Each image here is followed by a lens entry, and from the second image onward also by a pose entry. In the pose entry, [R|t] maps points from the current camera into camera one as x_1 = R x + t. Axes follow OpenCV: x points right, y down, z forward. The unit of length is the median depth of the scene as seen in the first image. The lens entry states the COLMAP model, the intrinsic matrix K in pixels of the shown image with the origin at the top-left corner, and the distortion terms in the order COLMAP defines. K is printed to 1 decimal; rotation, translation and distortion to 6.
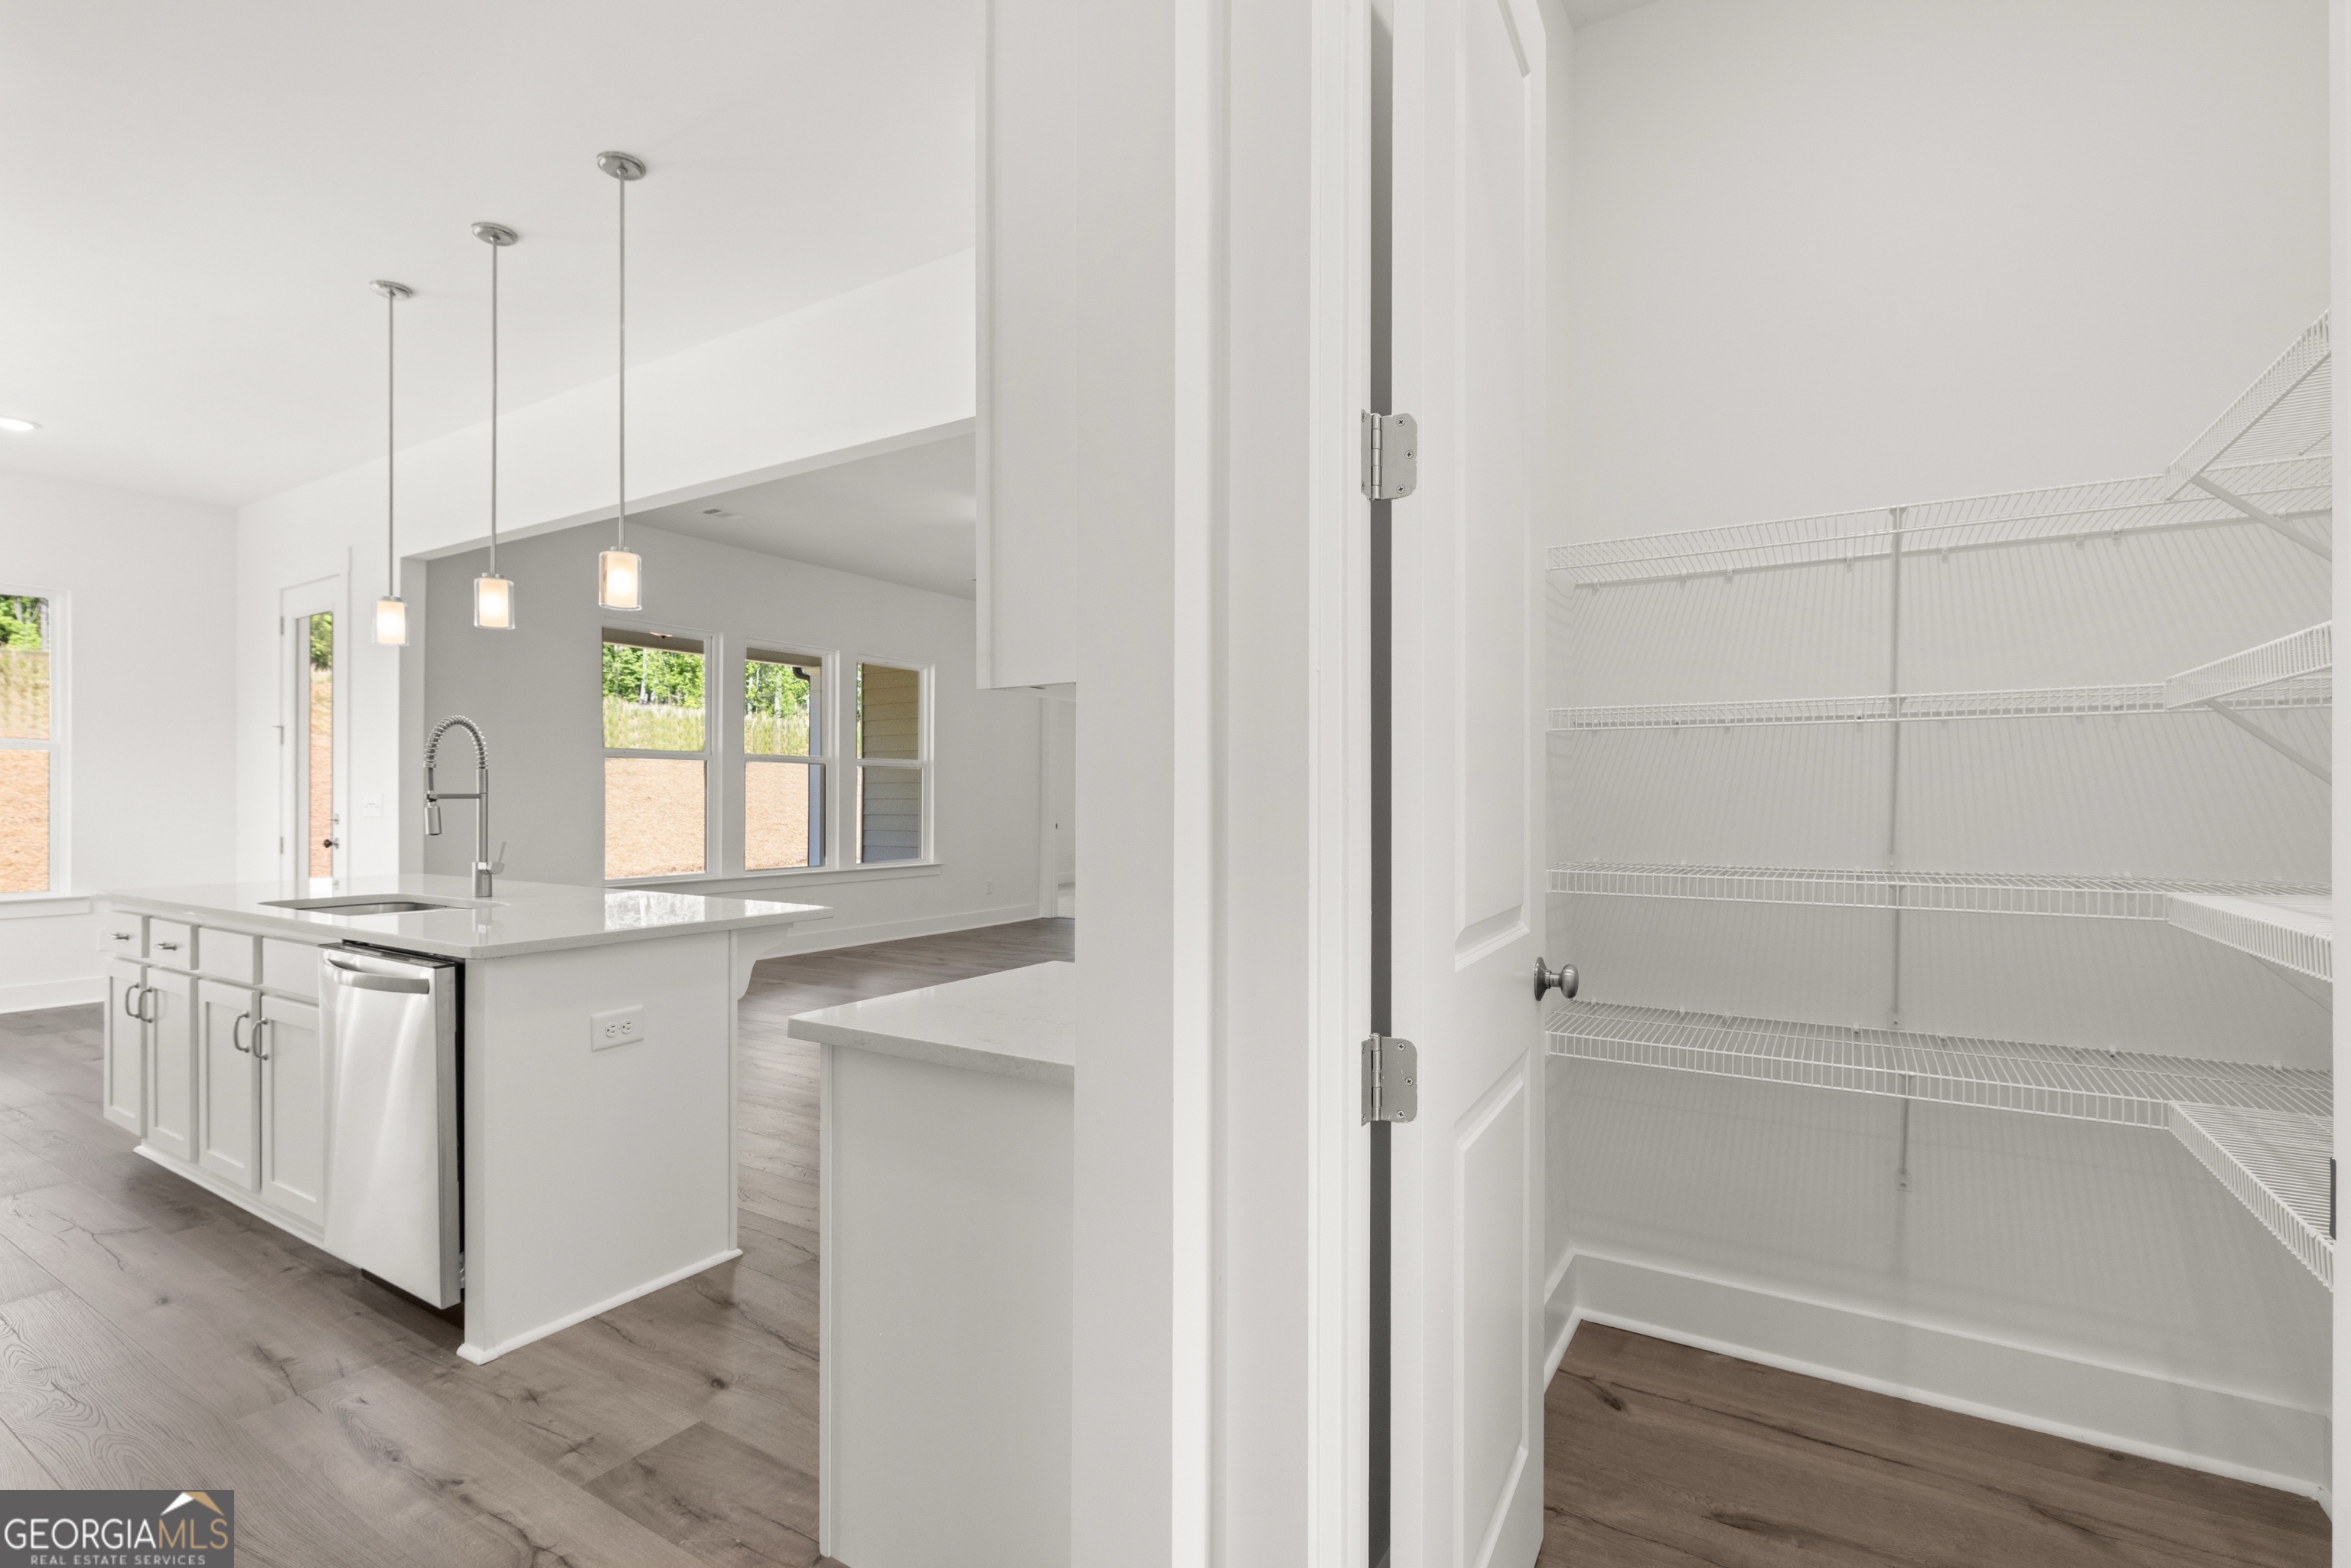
lens RADIAL K [[1076.7, 0, 1169.4], [0, 1076.7, 808.5], [0, 0, 1]] dist [0.000561, 0.000208]
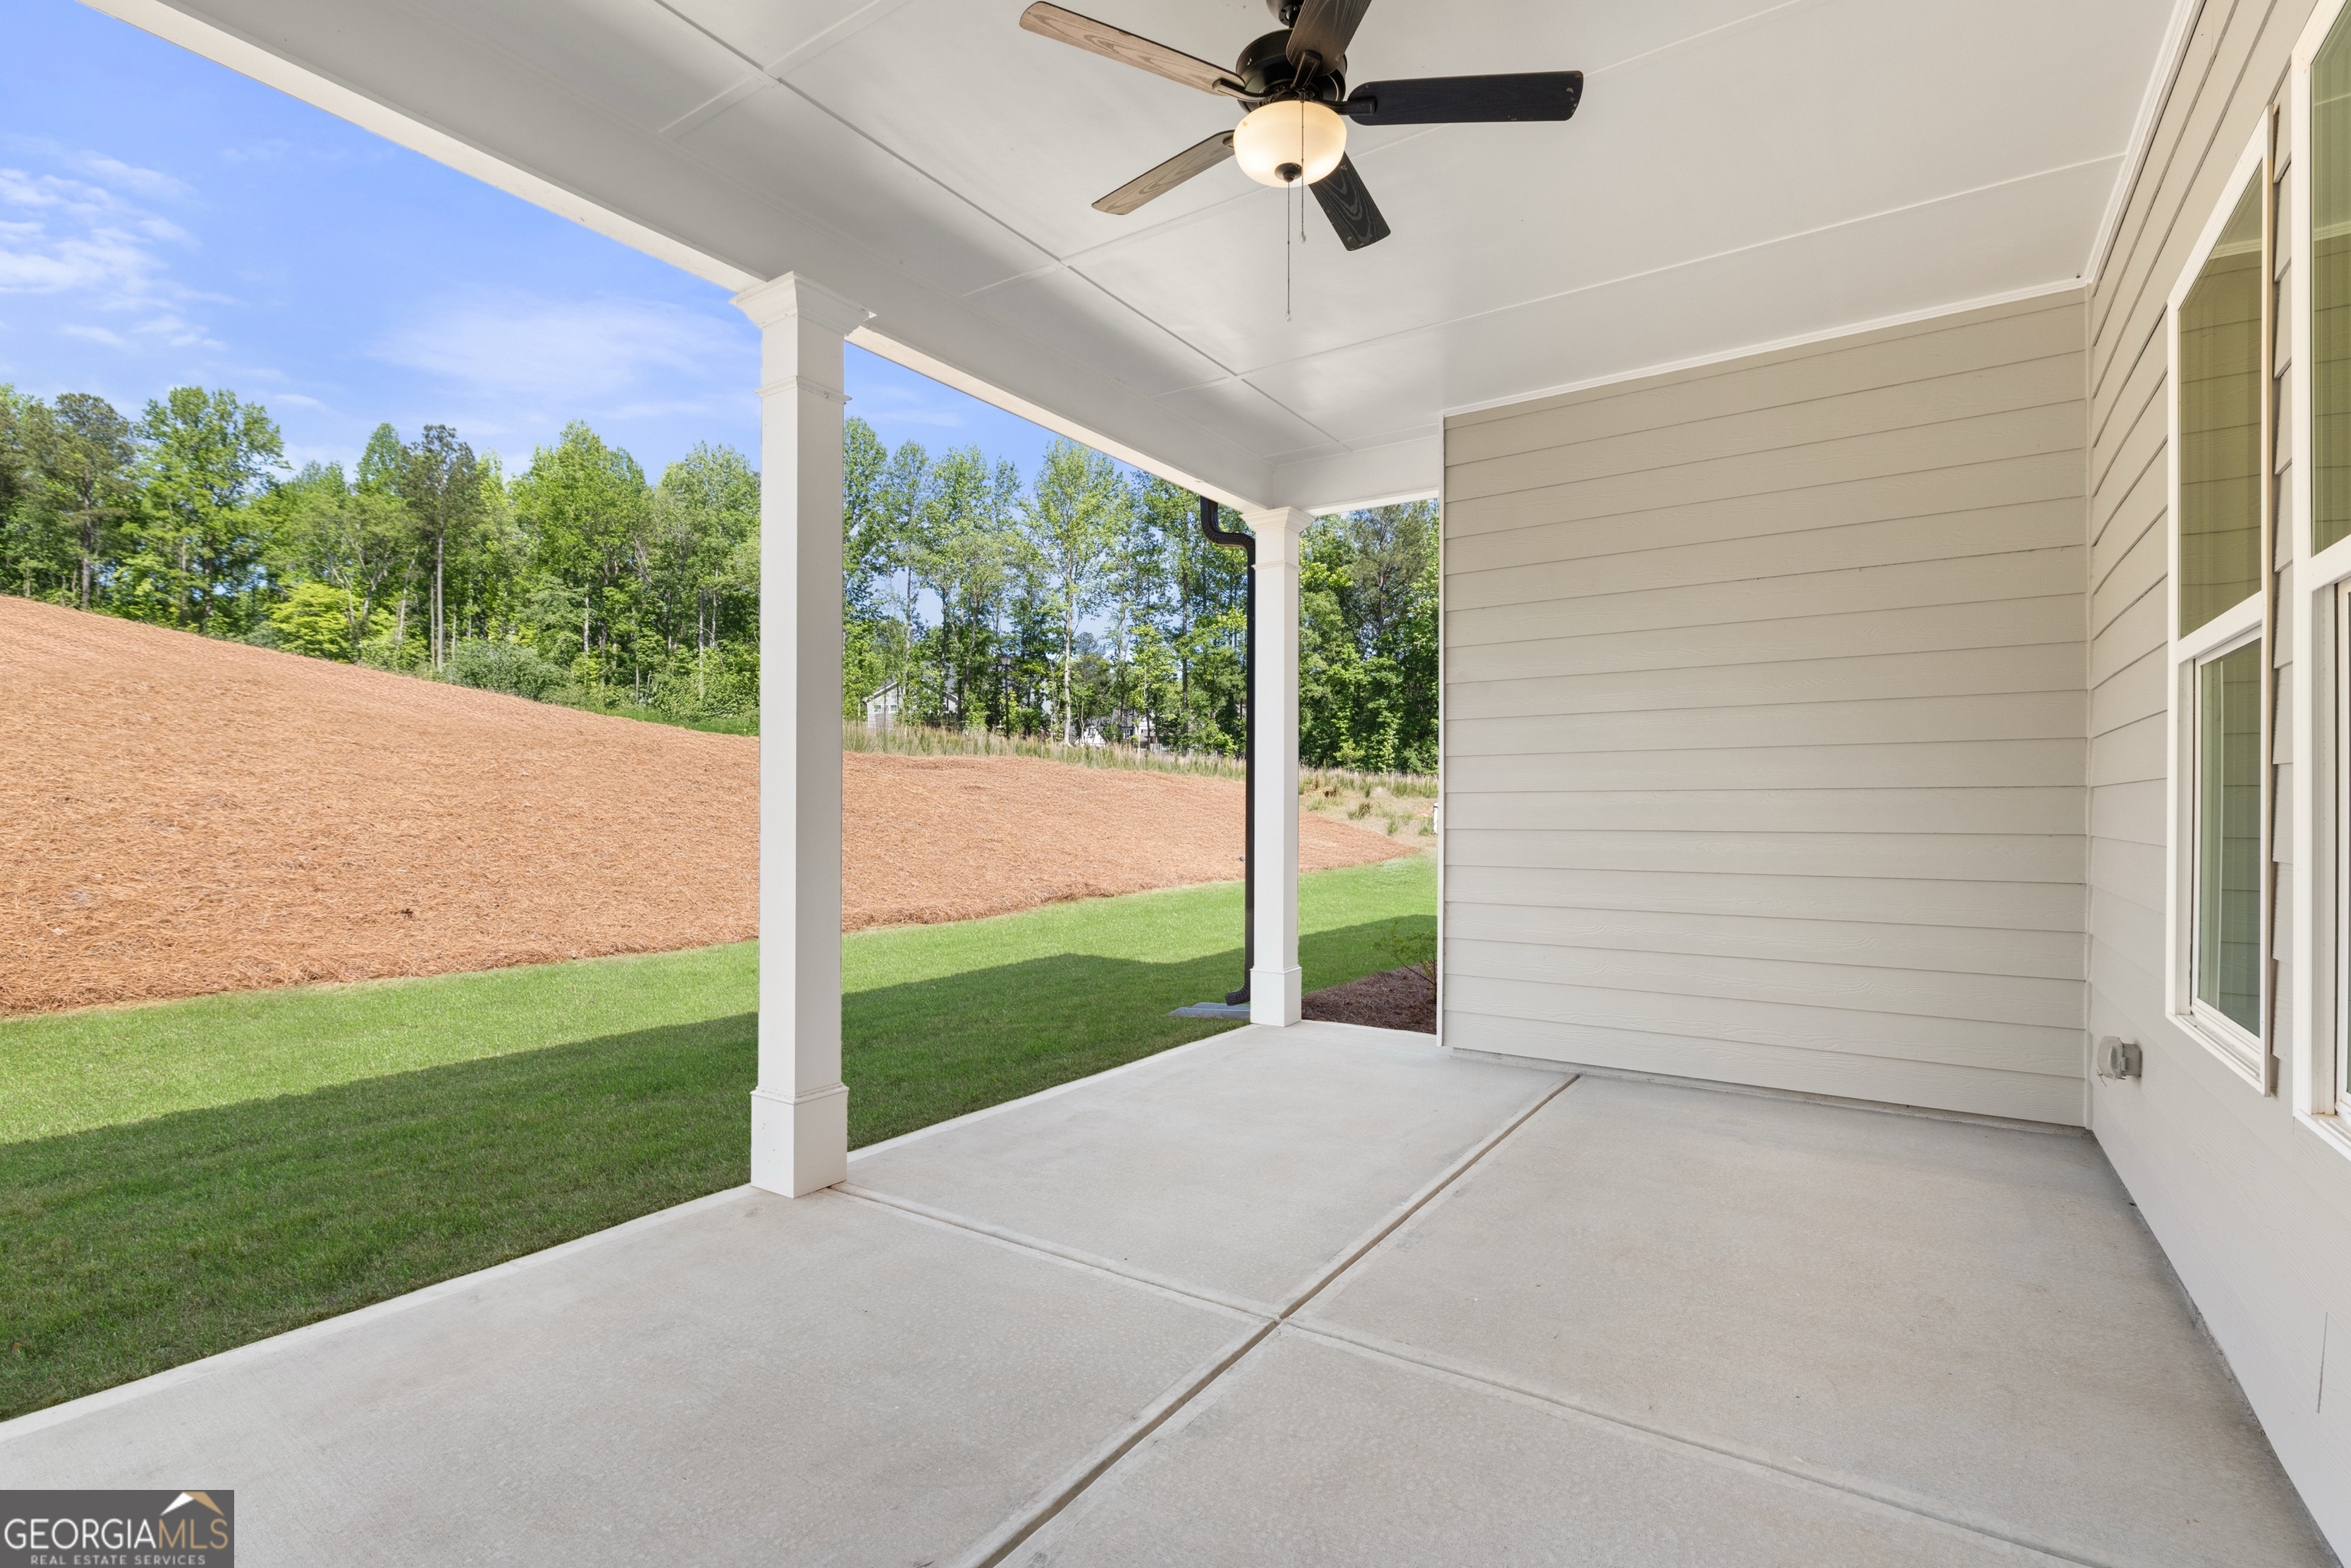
lens RADIAL K [[1076.7, 0, 1169.4], [0, 1076.7, 808.5], [0, 0, 1]] dist [0.000561, 0.000208]
pose [[0.999499, -0.002723, -0.031545, -1.489133], [0.002546, 0.999981, -0.005646, 0.002818], [0.031560, 0.005563, 0.999486, 2.188458]]
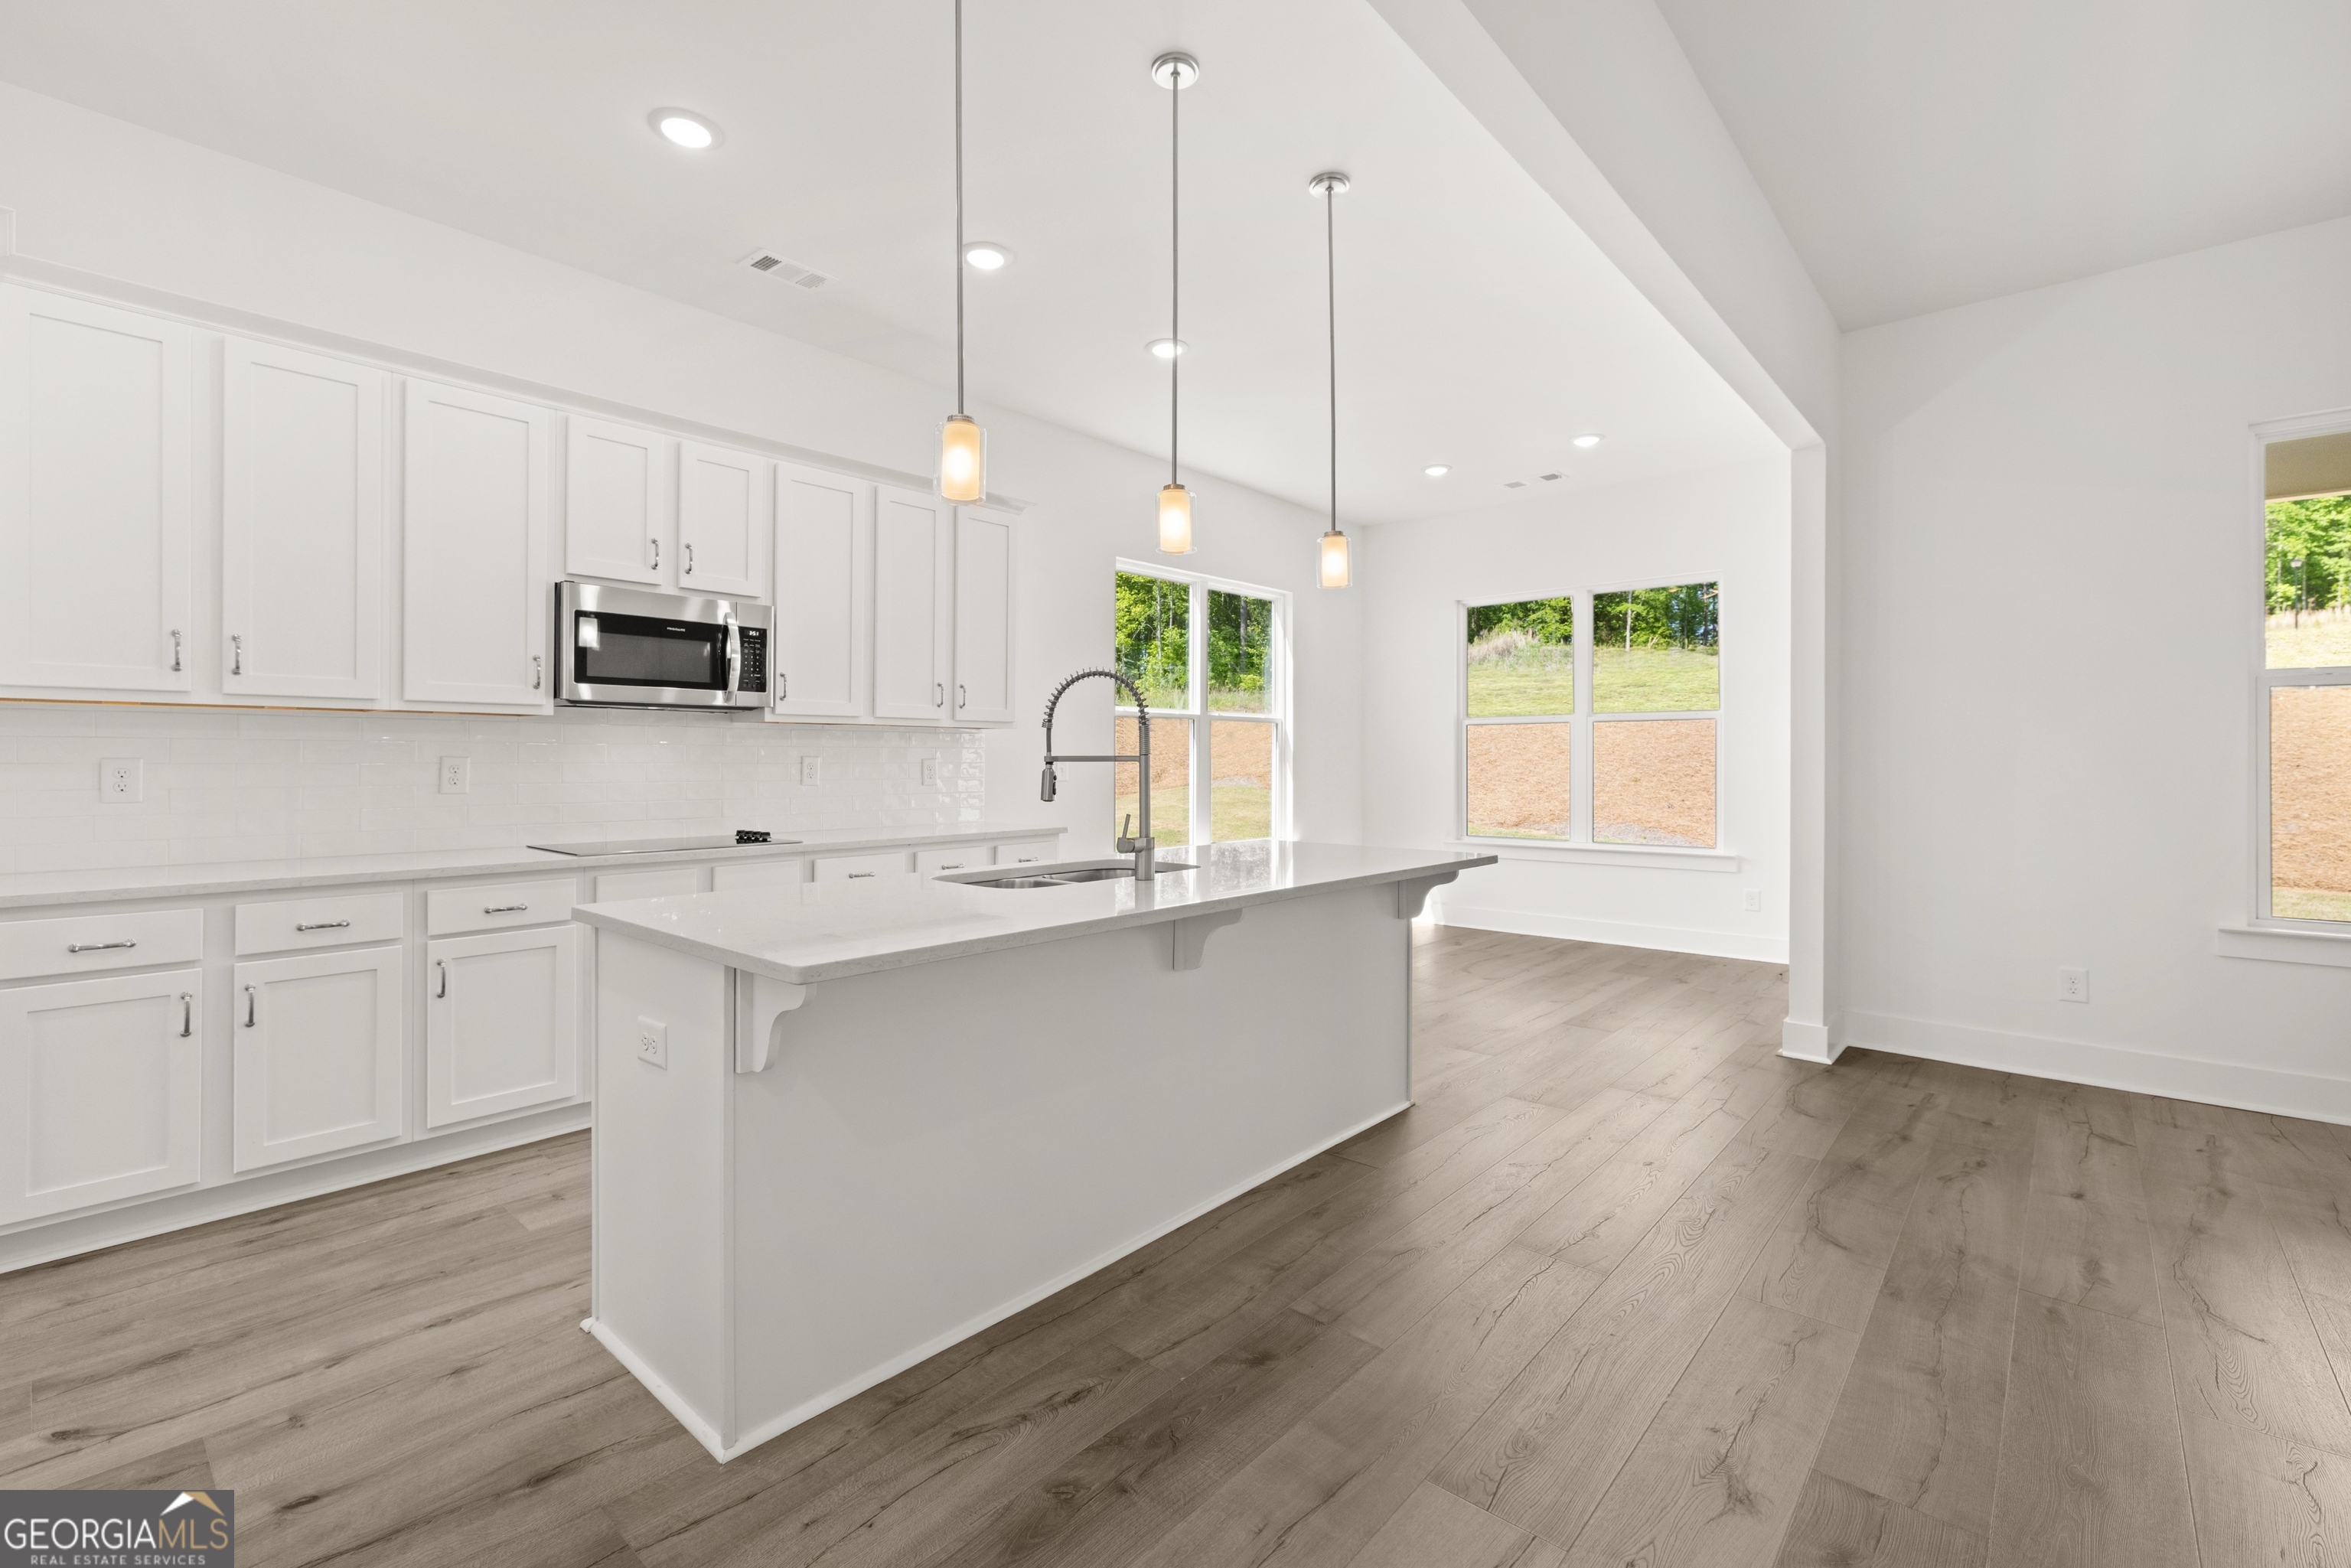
lens RADIAL K [[1023.1, 0, 1164.4], [0, 1023.1, 758.3], [0, 0, 1]] dist [-0.002485, -0.000378]
pose [[-0.169835, -0.004467, -0.985462, 0.148189], [-0.011617, 0.999929, -0.002530, -0.010478], [0.985404, 0.011018, -0.169875, 1.228051]]
